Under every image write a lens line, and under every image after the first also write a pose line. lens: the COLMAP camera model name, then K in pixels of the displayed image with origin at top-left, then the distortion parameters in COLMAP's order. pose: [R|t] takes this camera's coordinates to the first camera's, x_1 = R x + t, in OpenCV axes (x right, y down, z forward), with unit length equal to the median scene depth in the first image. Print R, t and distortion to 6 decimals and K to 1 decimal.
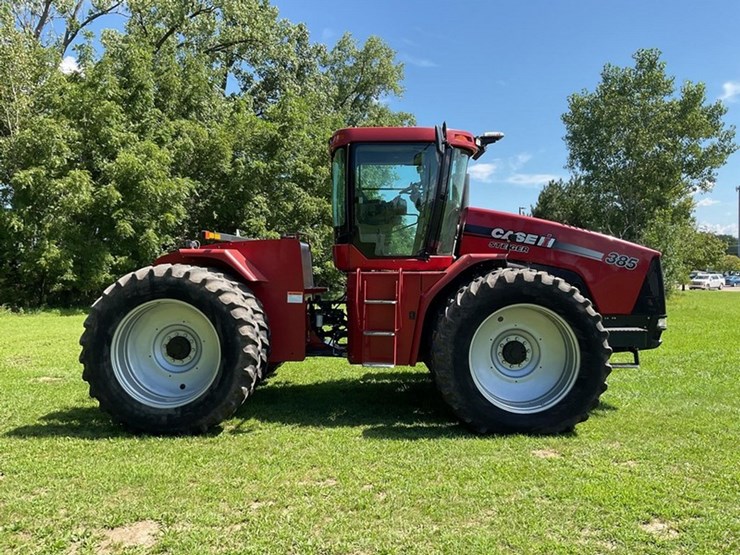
lens RADIAL K [[616.5, 0, 360.5], [0, 616.5, 291.5], [0, 0, 1]] dist [0.094967, -0.193197]
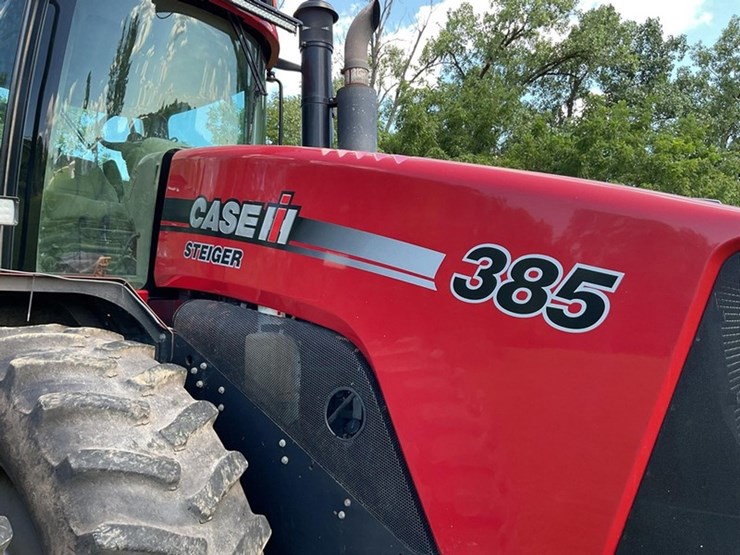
lens RADIAL K [[617.1, 0, 360.2], [0, 617.1, 277.4], [0, 0, 1]] dist [0.096281, -0.186633]
pose [[0.786685, -0.044907, -0.615719, 0.487111], [-0.020154, 0.994951, -0.098315, -0.032002], [0.617025, 0.089752, 0.781809, 0.816047]]
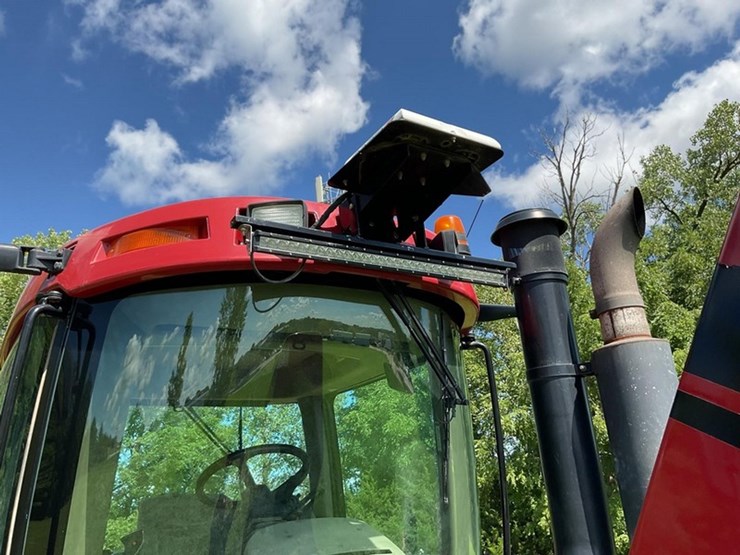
lens RADIAL K [[617.1, 0, 360.2], [0, 617.1, 277.4], [0, 0, 1]] dist [0.096281, -0.186633]
pose [[0.526728, -0.325028, -0.785439, 0.348961], [0.030599, 0.930660, -0.364602, -0.159087], [0.849483, 0.168012, 0.500151, 0.947597]]
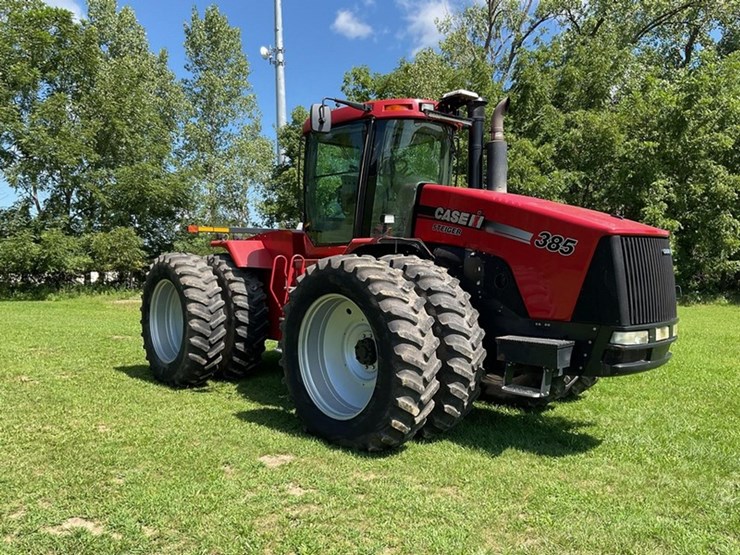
lens RADIAL K [[617.1, 0, 360.2], [0, 617.1, 277.4], [0, 0, 1]] dist [0.096281, -0.186633]
pose [[0.669768, 0.020294, -0.742293, 0.778919], [-0.033888, 0.999420, -0.003254, -0.001438], [0.741797, 0.027334, 0.670067, 0.371327]]
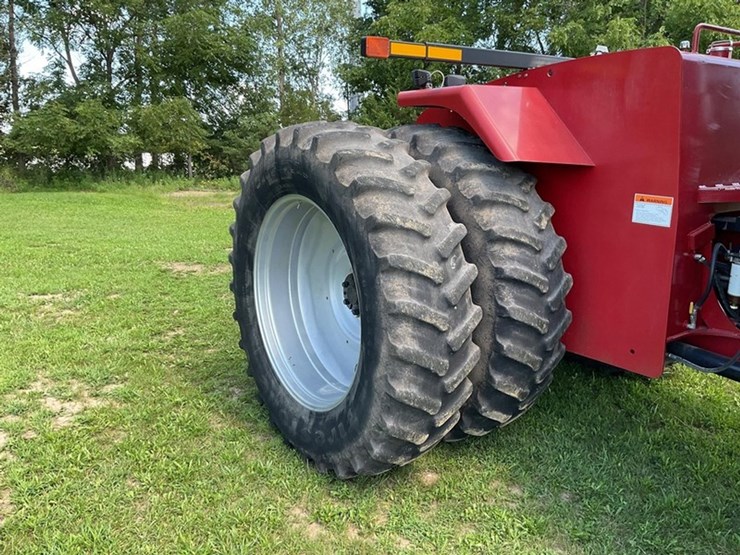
lens RADIAL K [[617.1, 0, 360.2], [0, 617.1, 277.4], [0, 0, 1]] dist [0.096281, -0.186633]
pose [[0.604426, 0.170531, -0.778196, 0.088059], [-0.035024, 0.981565, 0.187893, -0.014990], [0.795891, -0.086312, 0.599256, 0.635221]]
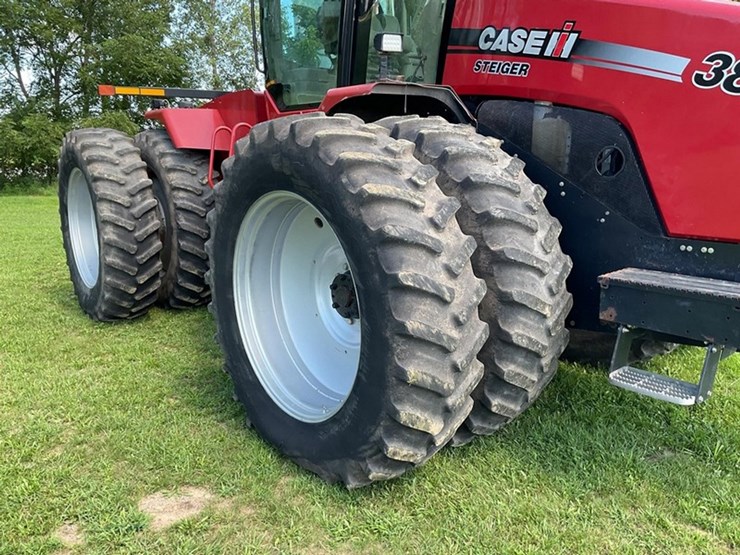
lens RADIAL K [[617.1, 0, 360.2], [0, 617.1, 277.4], [0, 0, 1]] dist [0.096281, -0.186633]
pose [[0.634009, 0.147554, -0.759118, 0.545030], [-0.022122, 0.984687, 0.172923, 0.001926], [0.773009, -0.092841, 0.627565, 0.630173]]
